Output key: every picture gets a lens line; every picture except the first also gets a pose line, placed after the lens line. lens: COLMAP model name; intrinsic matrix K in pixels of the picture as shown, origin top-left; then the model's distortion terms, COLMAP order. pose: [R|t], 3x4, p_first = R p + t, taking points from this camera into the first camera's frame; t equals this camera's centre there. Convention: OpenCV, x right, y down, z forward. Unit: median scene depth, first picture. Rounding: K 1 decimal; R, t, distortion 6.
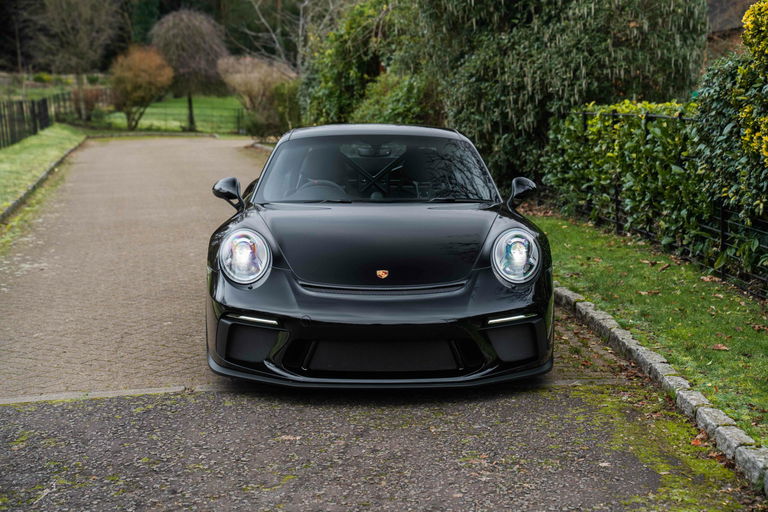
lens RADIAL K [[1387.6, 0, 384.0], [0, 1387.6, 256.0], [0, 0, 1]] dist [0.279699, 0.191024]
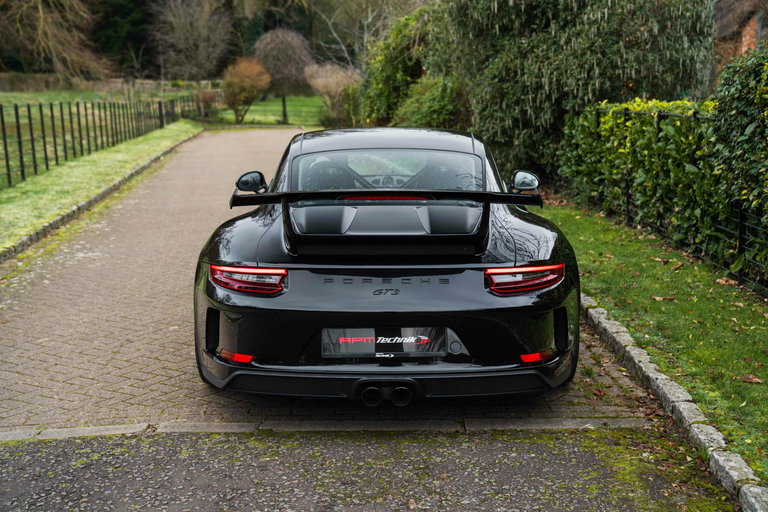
lens RADIAL K [[1001.2, 0, 384.0], [0, 1001.2, 256.0], [0, 0, 1]] dist [0.086128, 0.337420]
pose [[0.998014, 0.003141, -0.062912, 0.026628], [-0.000284, 0.998970, 0.045368, -0.023918], [0.062990, -0.045260, 0.996987, 0.197536]]
